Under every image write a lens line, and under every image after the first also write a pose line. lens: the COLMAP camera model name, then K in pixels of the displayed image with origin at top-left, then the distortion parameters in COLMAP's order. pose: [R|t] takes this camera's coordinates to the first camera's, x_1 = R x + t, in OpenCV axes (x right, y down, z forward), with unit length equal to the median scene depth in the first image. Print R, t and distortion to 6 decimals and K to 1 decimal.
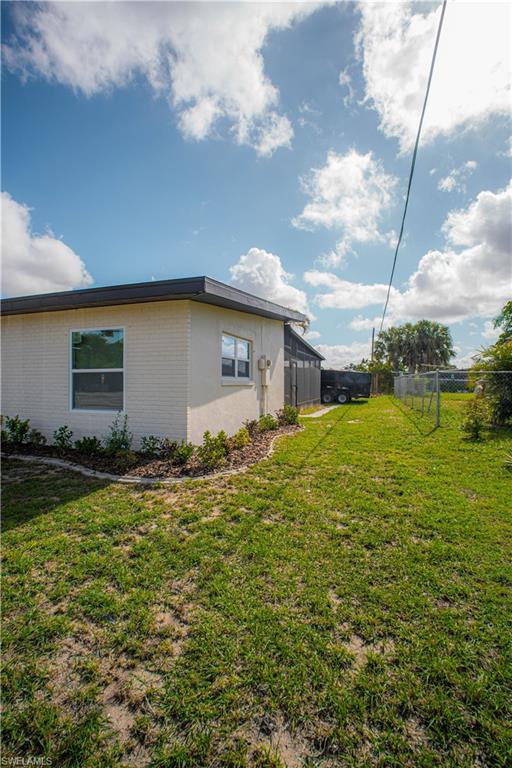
lens RADIAL K [[378.0, 0, 256.2], [0, 378.0, 381.8], [0, 0, 1]] dist [-0.070370, 0.033835]
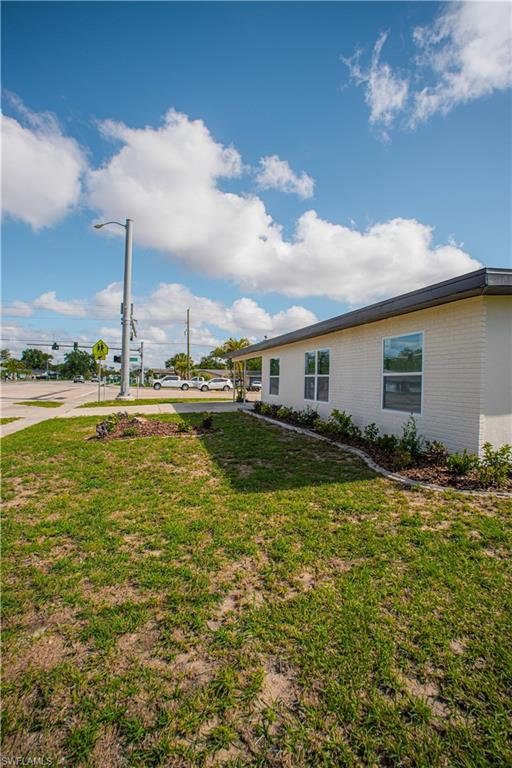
lens RADIAL K [[378.0, 0, 256.2], [0, 378.0, 381.8], [0, 0, 1]] dist [-0.070370, 0.033835]
pose [[0.566751, 0.012704, -0.823791, 0.345790], [-0.019822, 0.999802, 0.001781, -0.003559], [0.823651, 0.015320, 0.566890, 0.078833]]
